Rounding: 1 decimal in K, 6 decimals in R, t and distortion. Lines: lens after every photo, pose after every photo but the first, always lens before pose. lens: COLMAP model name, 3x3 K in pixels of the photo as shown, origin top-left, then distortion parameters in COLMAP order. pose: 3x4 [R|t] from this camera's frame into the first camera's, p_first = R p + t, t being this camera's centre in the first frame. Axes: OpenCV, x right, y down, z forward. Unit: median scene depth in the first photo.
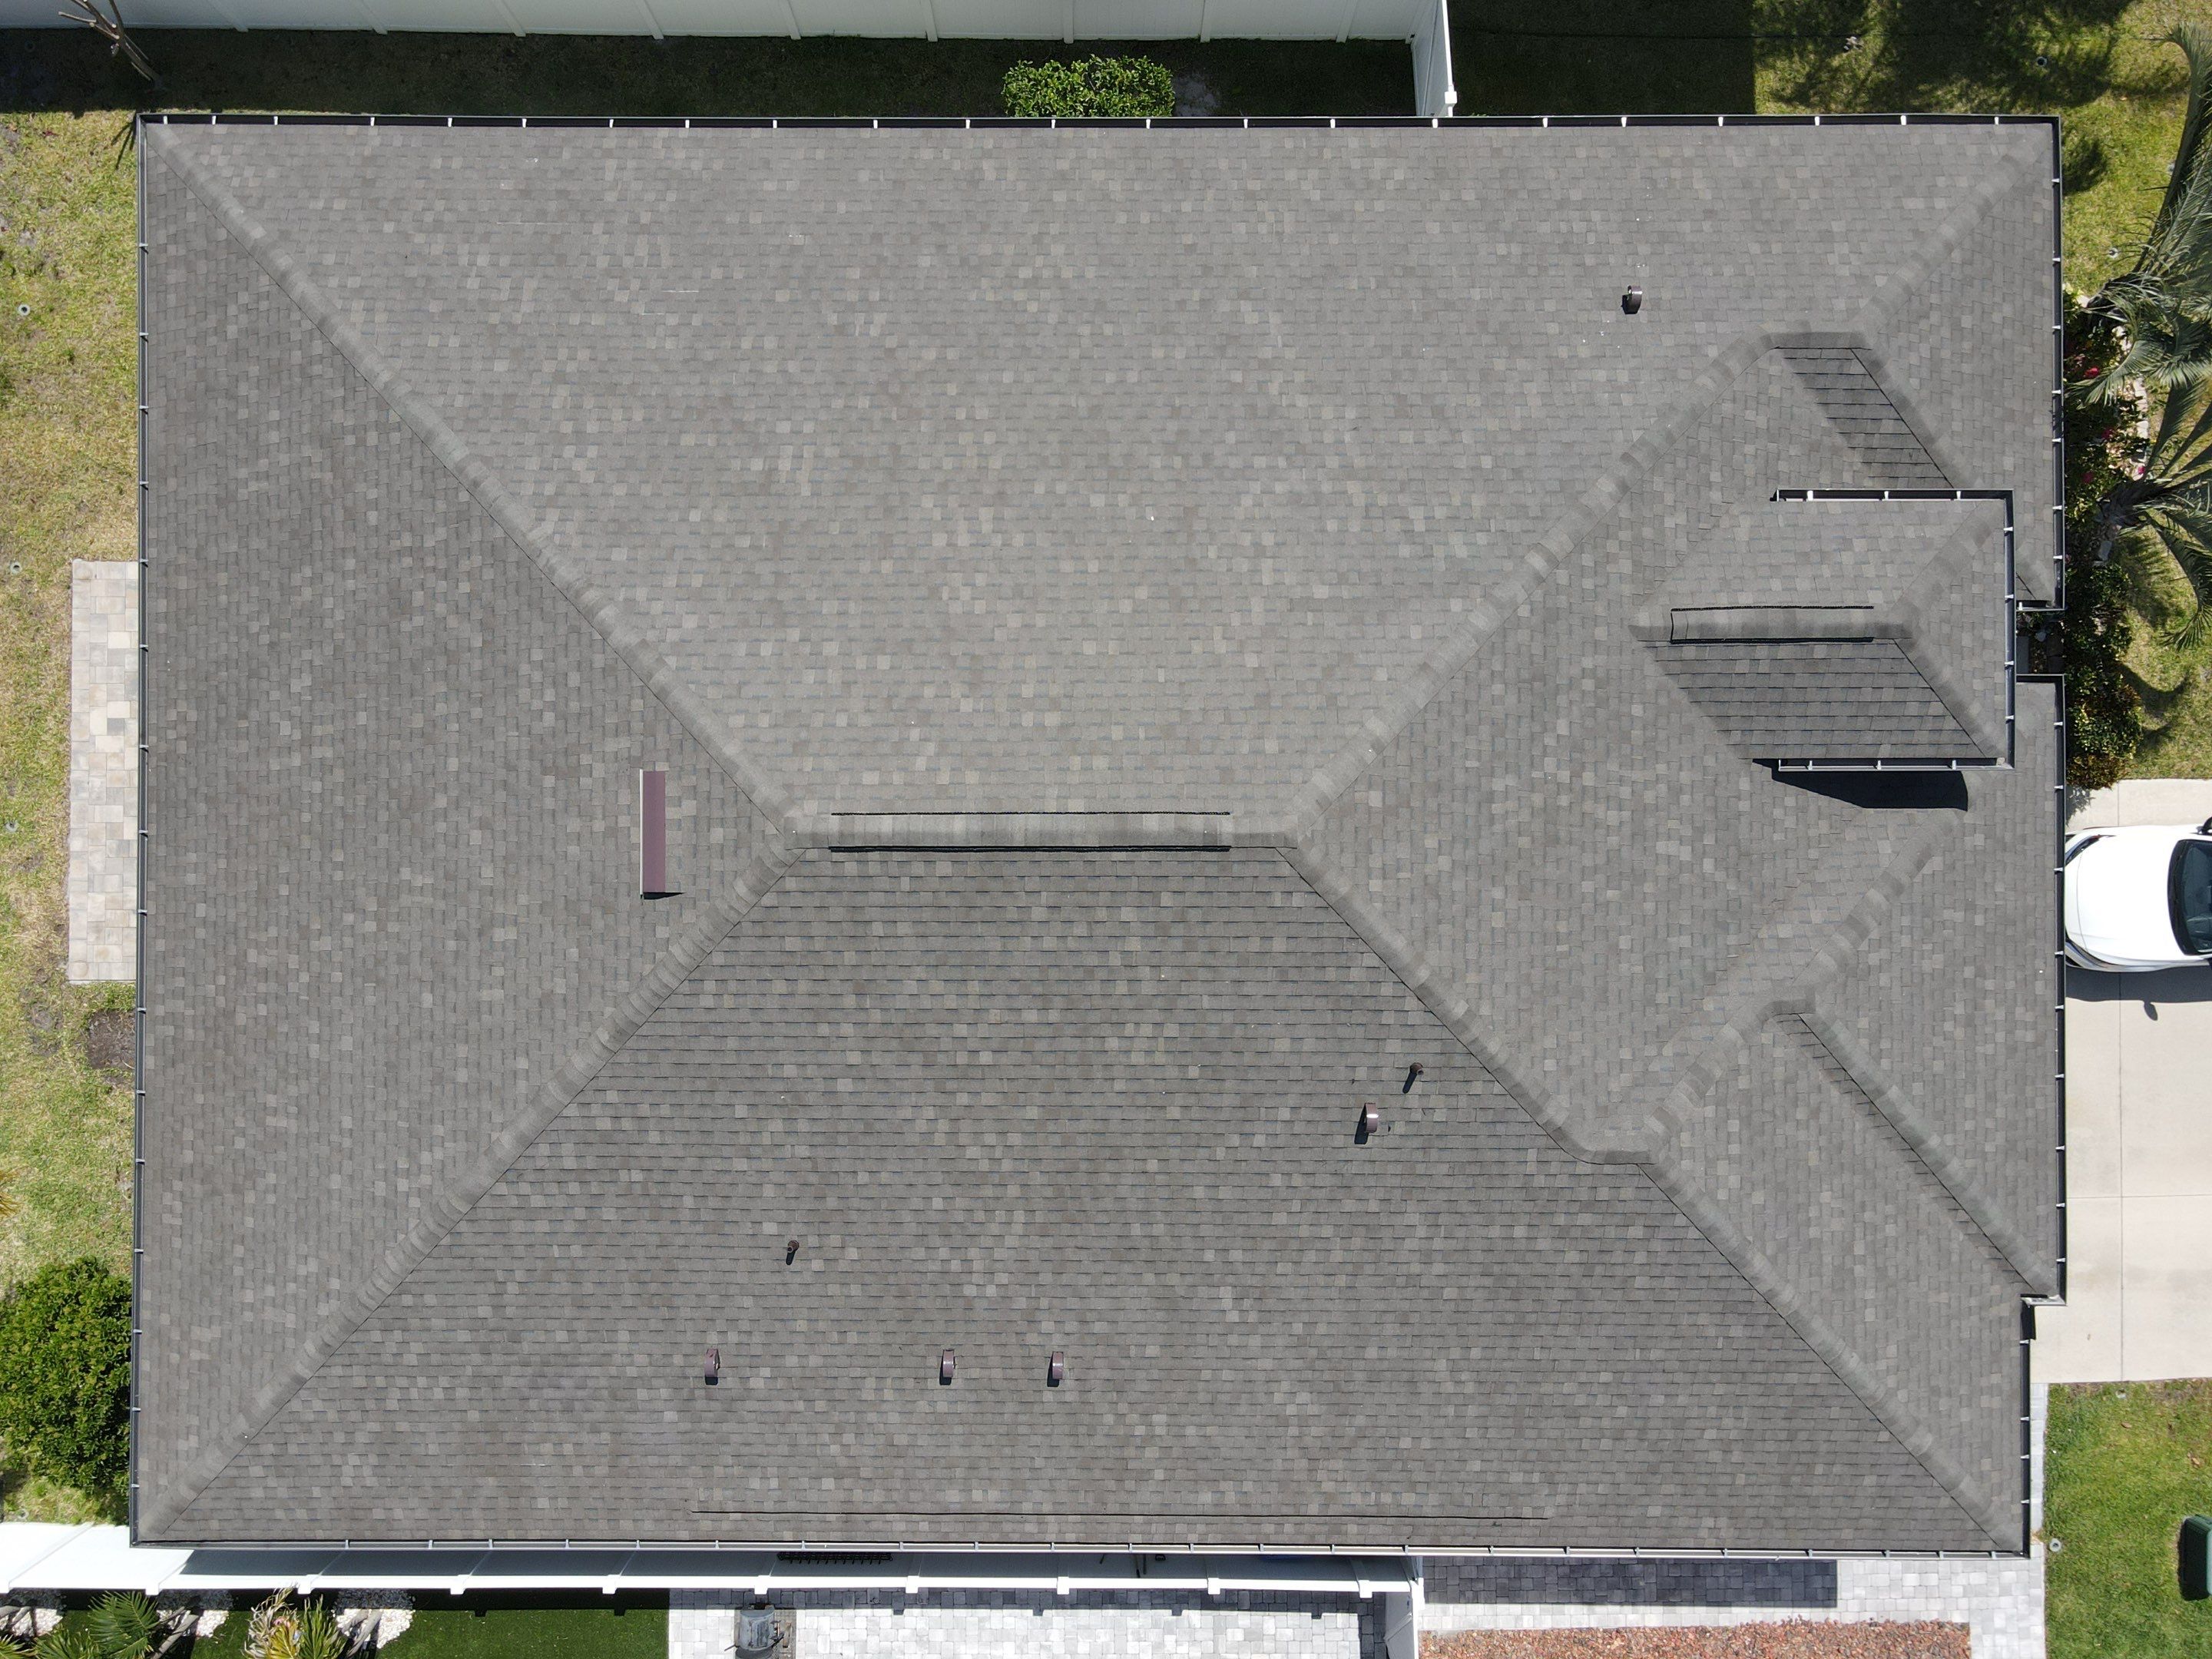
lens RADIAL K [[1613.1, 0, 1086.6], [0, 1613.1, 810.4], [0, 0, 1]] dist [0.009095, 0.005252]
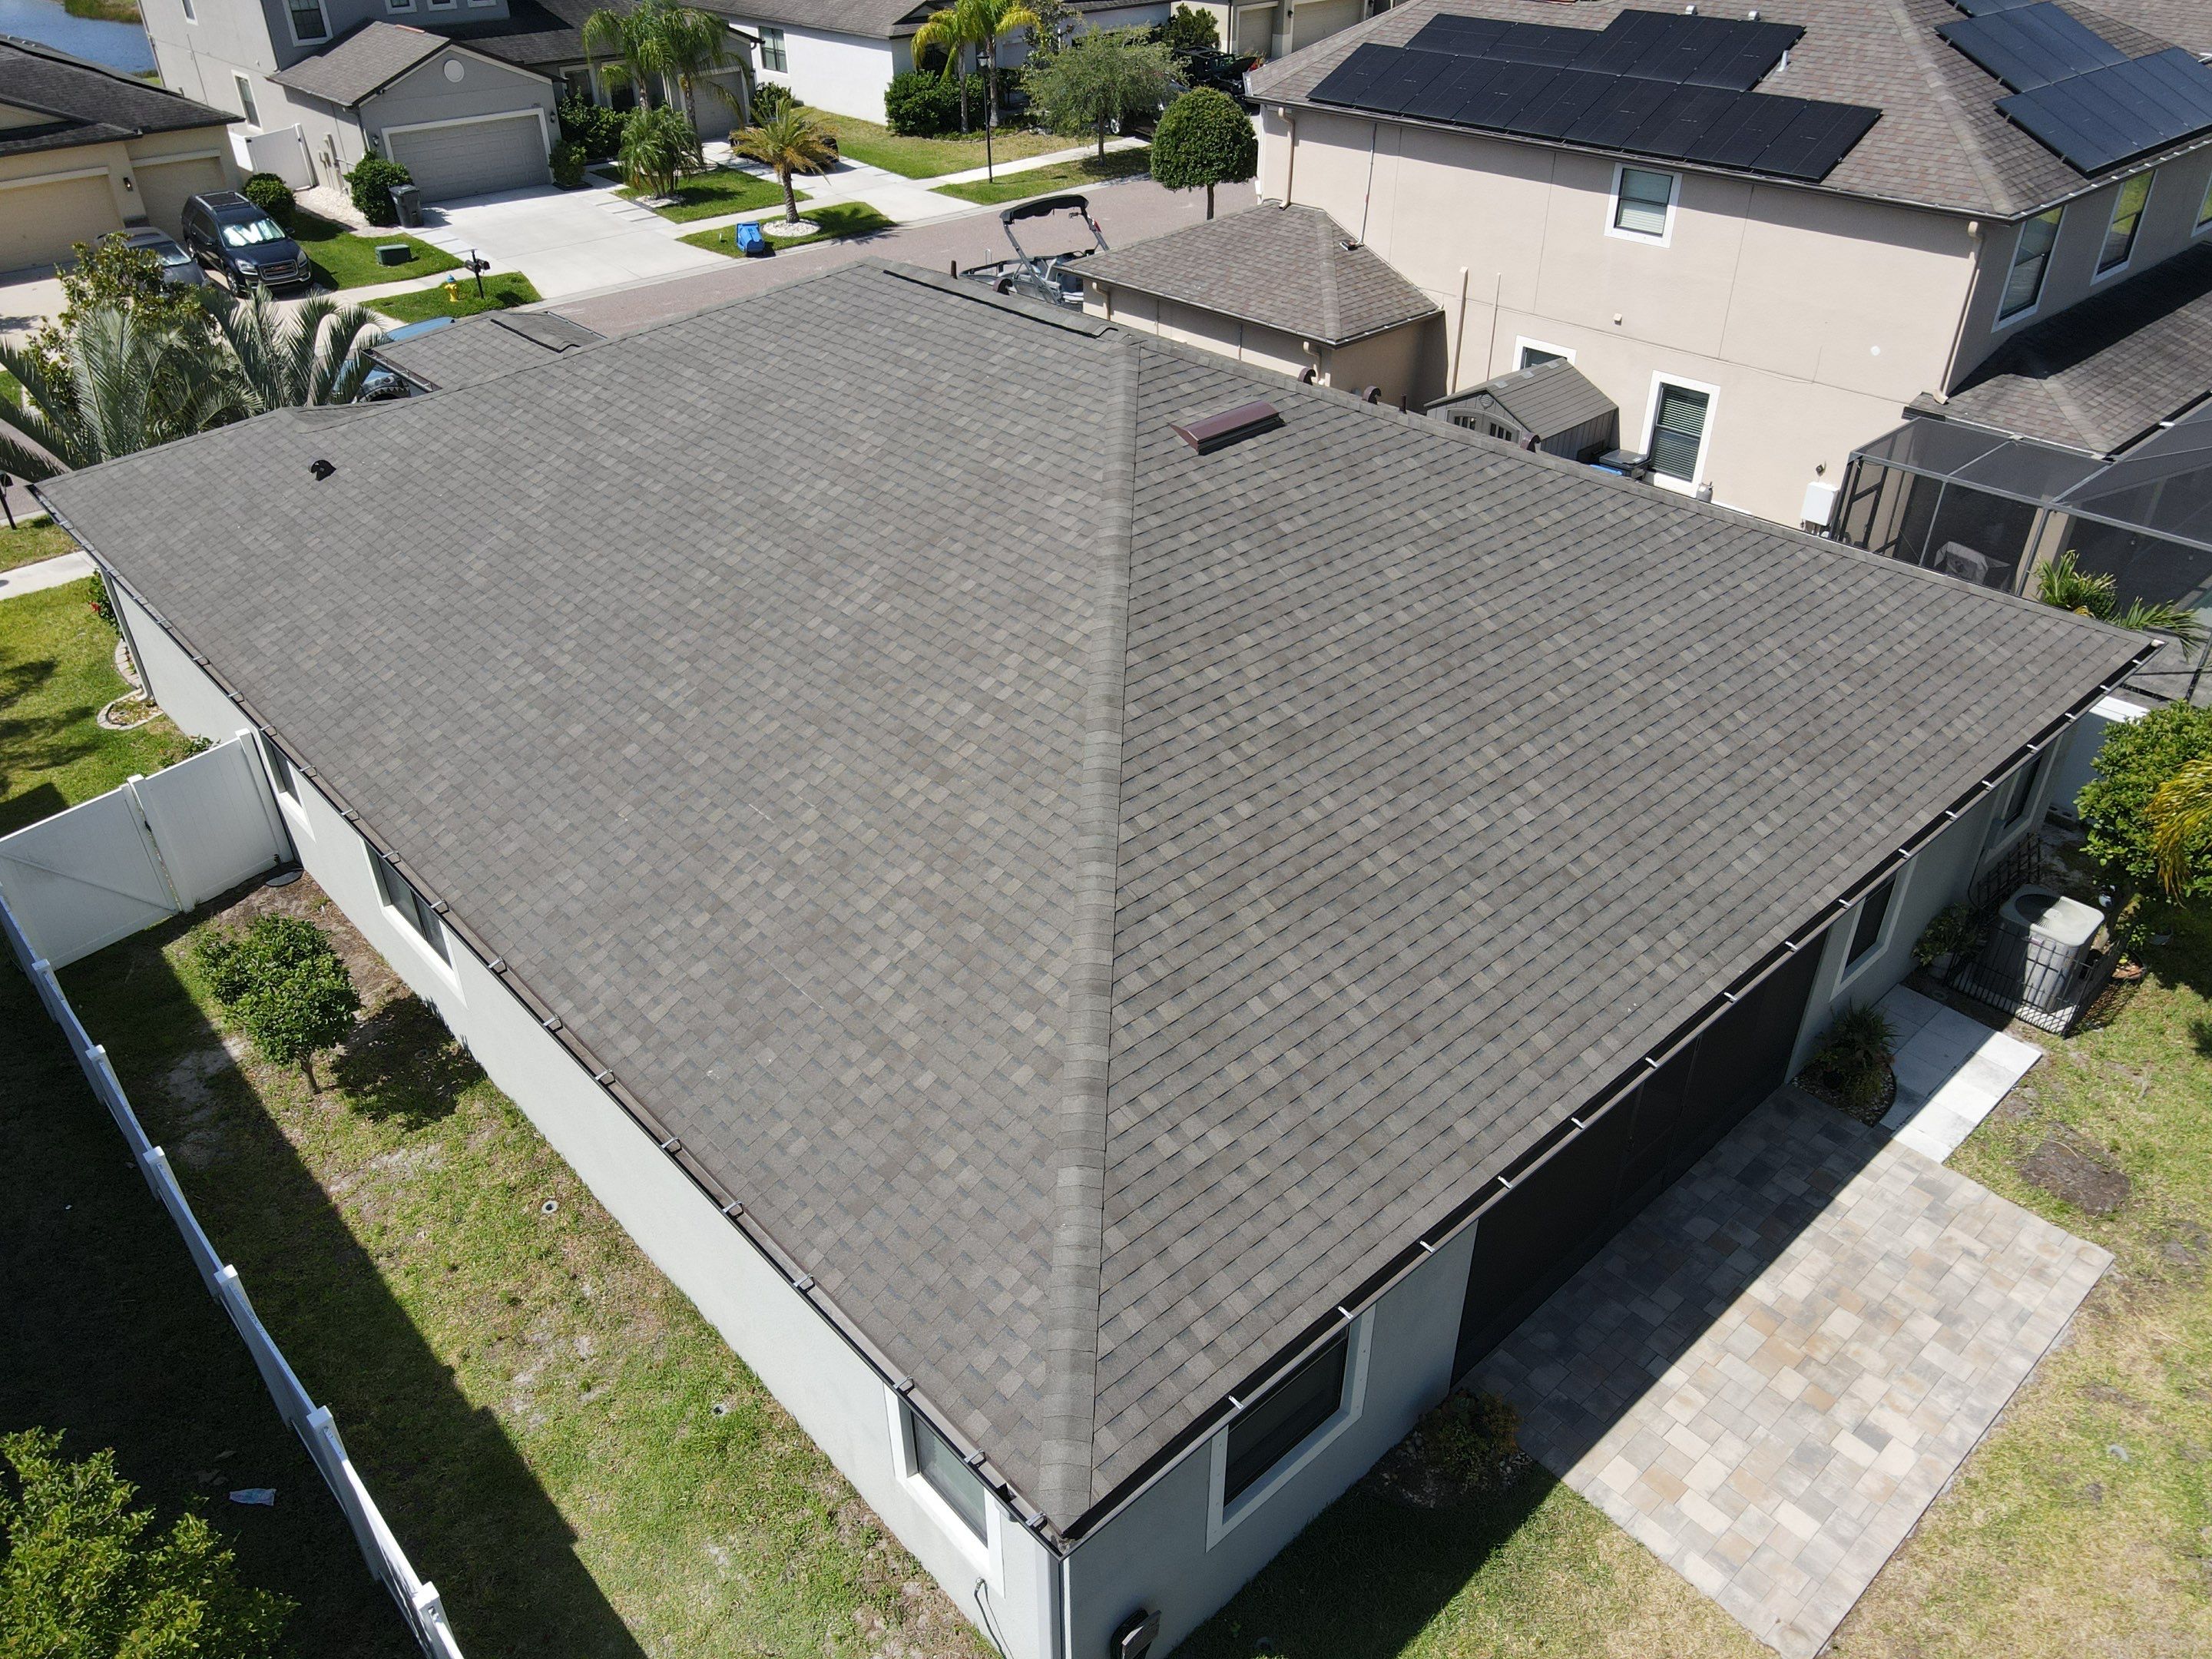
lens RADIAL K [[1622.0, 0, 1077.0], [0, 1622.0, 806.5], [0, 0, 1]] dist [-0.028601, 0.078142]
pose [[-0.665809, -0.388359, 0.637084, -0.868118], [0.746033, -0.359703, 0.560400, -0.659278], [0.011525, 0.848405, 0.529222, 0.602650]]
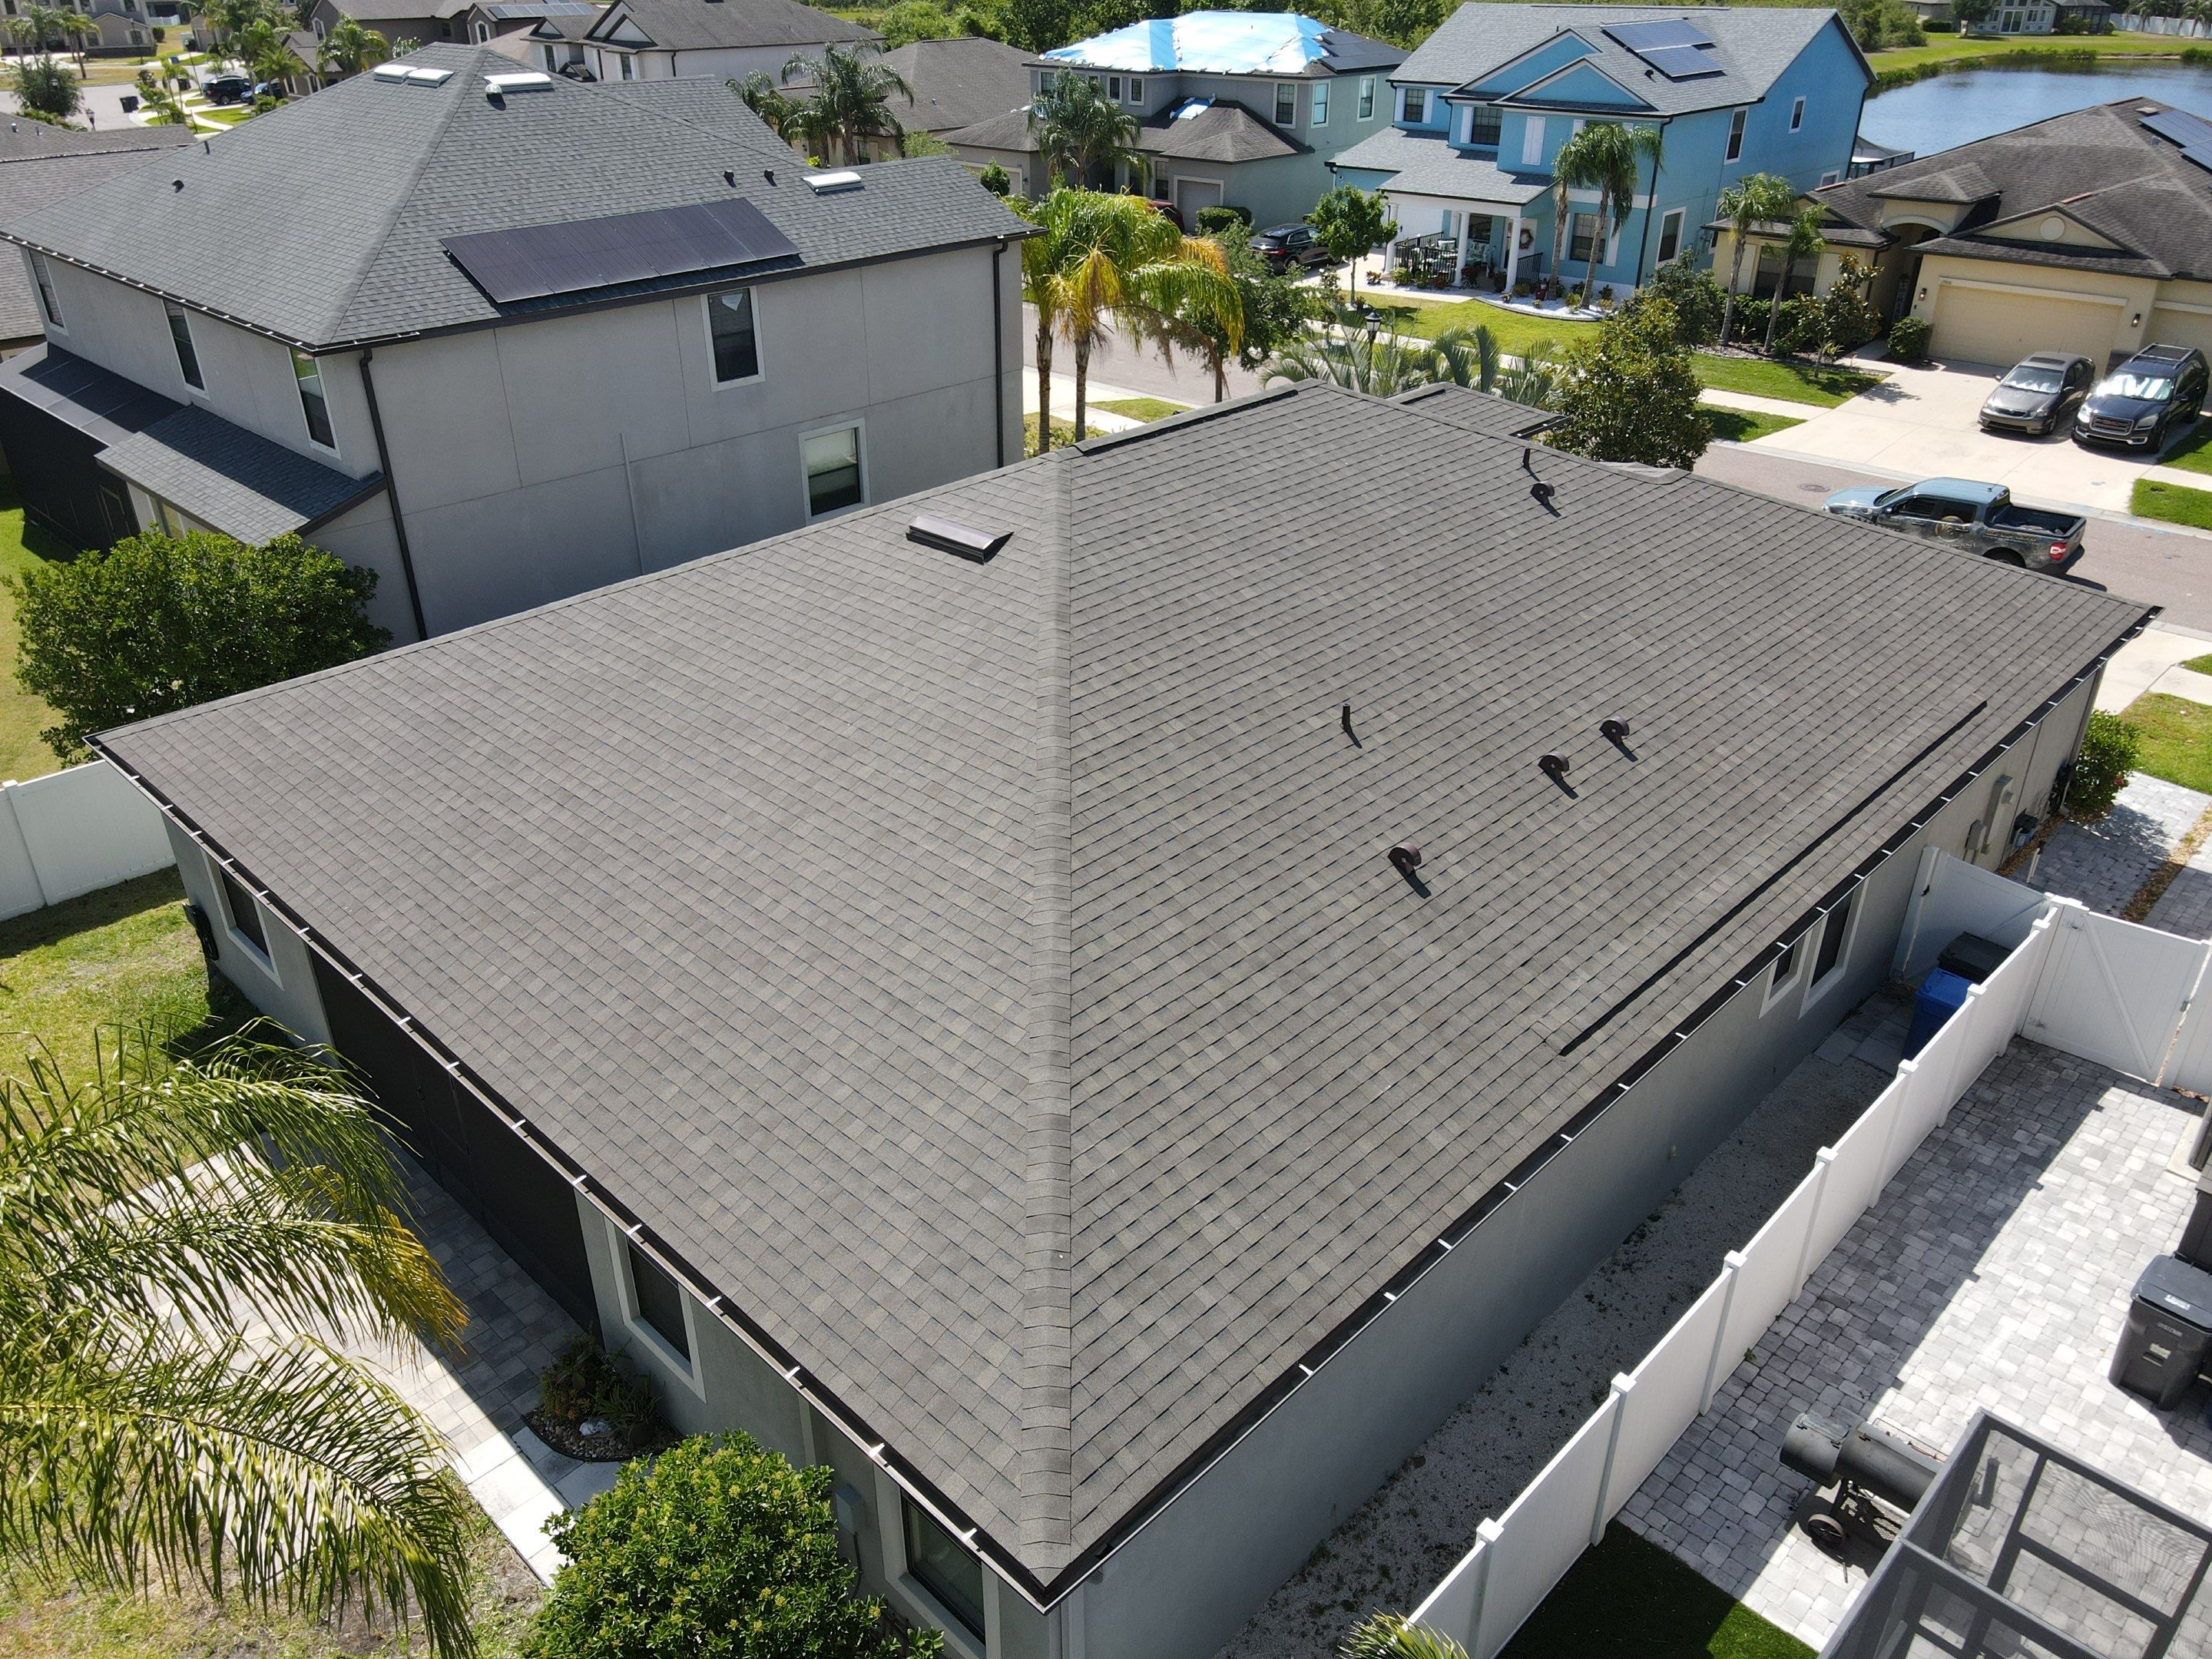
lens RADIAL K [[1626.5, 0, 1072.5], [0, 1626.5, 824.8], [0, 0, 1]] dist [0.006041, -0.006117]
pose [[0.704401, -0.338450, 0.623915, -0.869654], [0.709774, 0.343679, -0.614903, 0.732360], [-0.006312, 0.875977, 0.482311, 0.589049]]
